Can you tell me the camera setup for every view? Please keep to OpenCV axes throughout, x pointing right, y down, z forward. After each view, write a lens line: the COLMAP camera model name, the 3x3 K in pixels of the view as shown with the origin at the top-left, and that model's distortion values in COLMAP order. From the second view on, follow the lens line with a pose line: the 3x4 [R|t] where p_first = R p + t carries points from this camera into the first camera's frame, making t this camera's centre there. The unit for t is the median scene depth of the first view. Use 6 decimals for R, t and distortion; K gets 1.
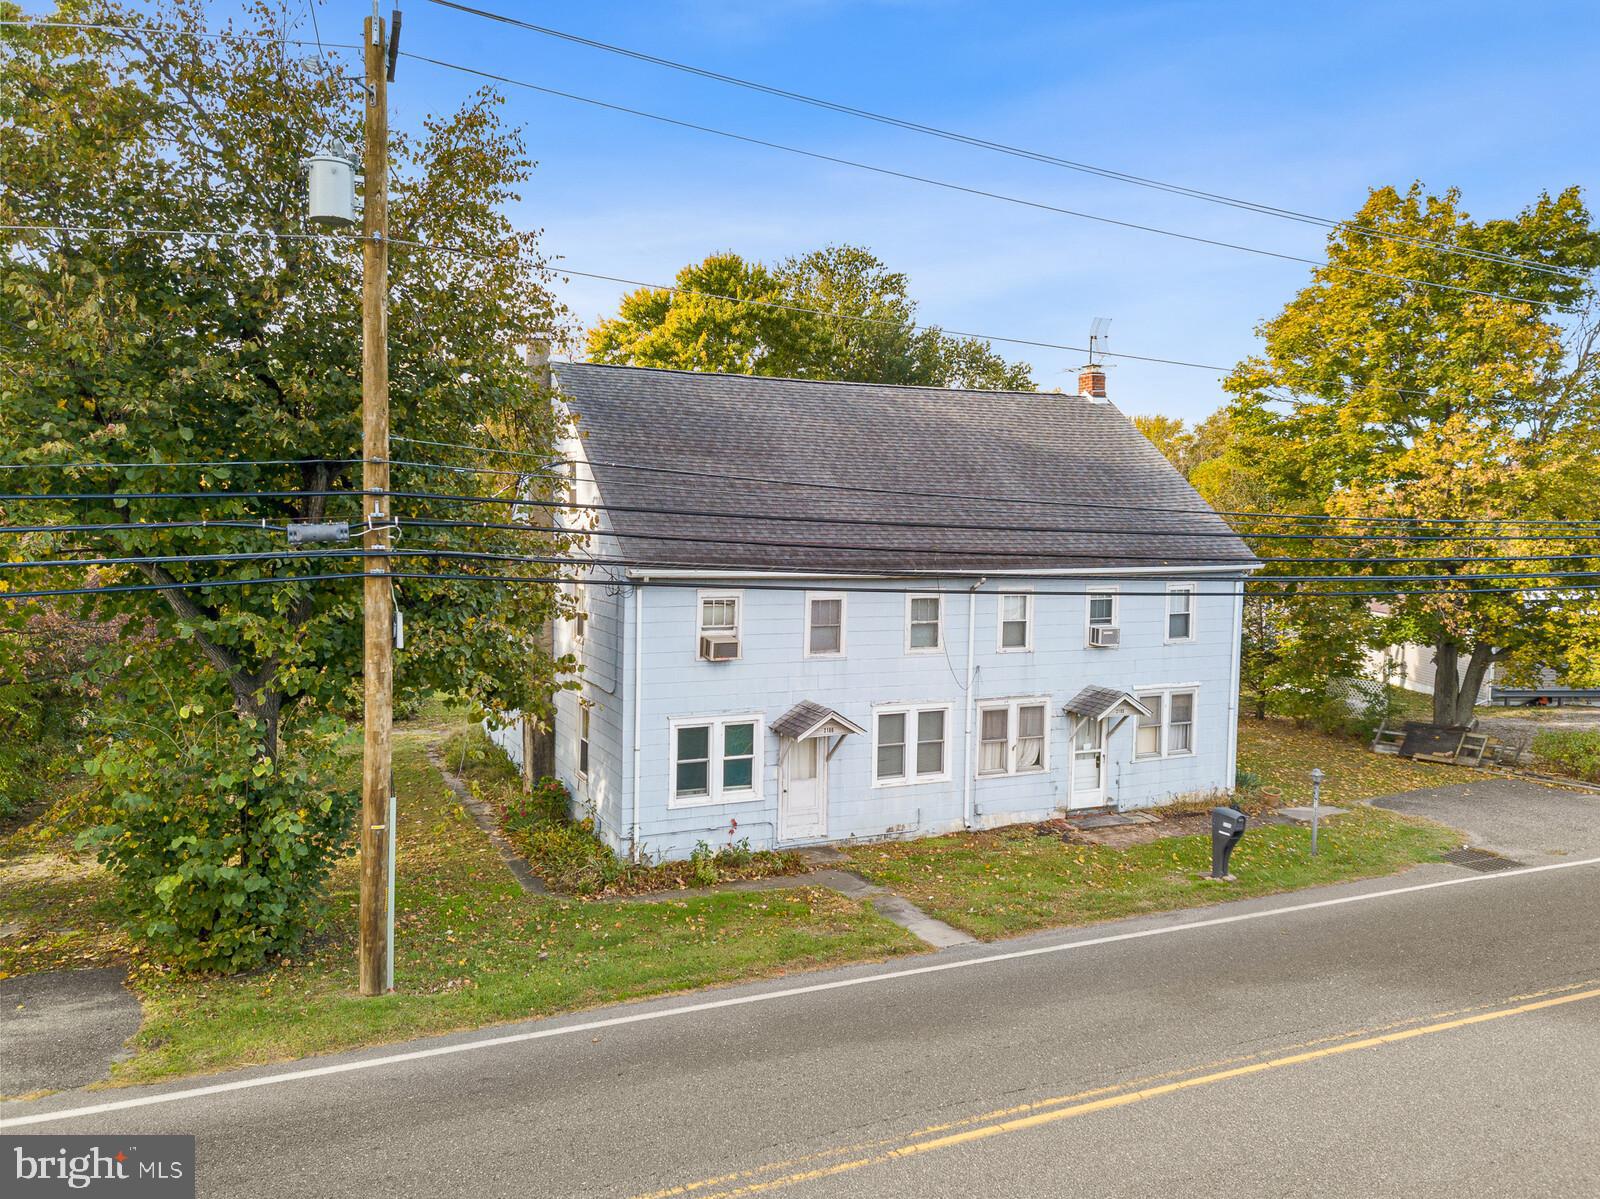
lens RADIAL K [[1256.3, 0, 758.0], [0, 1256.3, 575.1], [0, 0, 1]] dist [0.050081, -0.017131]
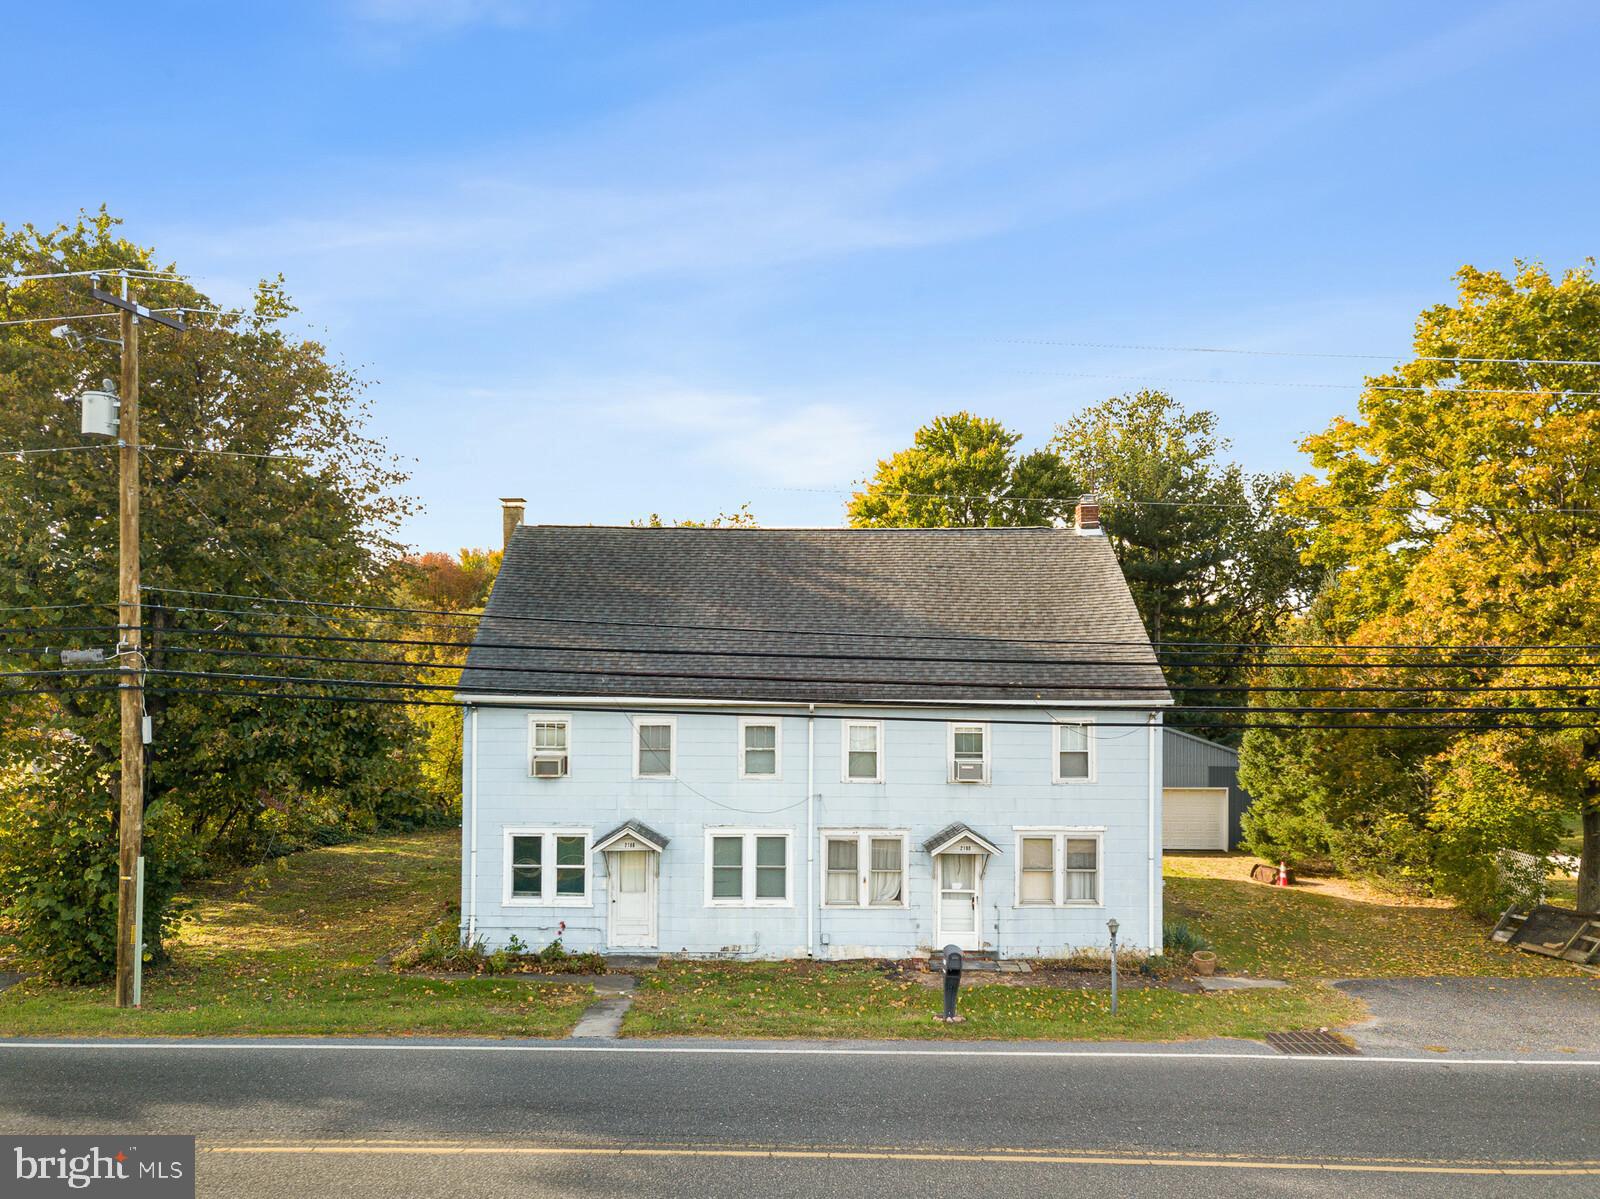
lens RADIAL K [[1256.3, 0, 754.4], [0, 1256.3, 638.9], [0, 0, 1]] dist [0.050081, -0.017131]
pose [[0.884498, -0.027028, -0.465761, 0.623085], [-0.015633, 0.996043, -0.087489, 0.037566], [0.466283, 0.084665, 0.880575, 0.071413]]
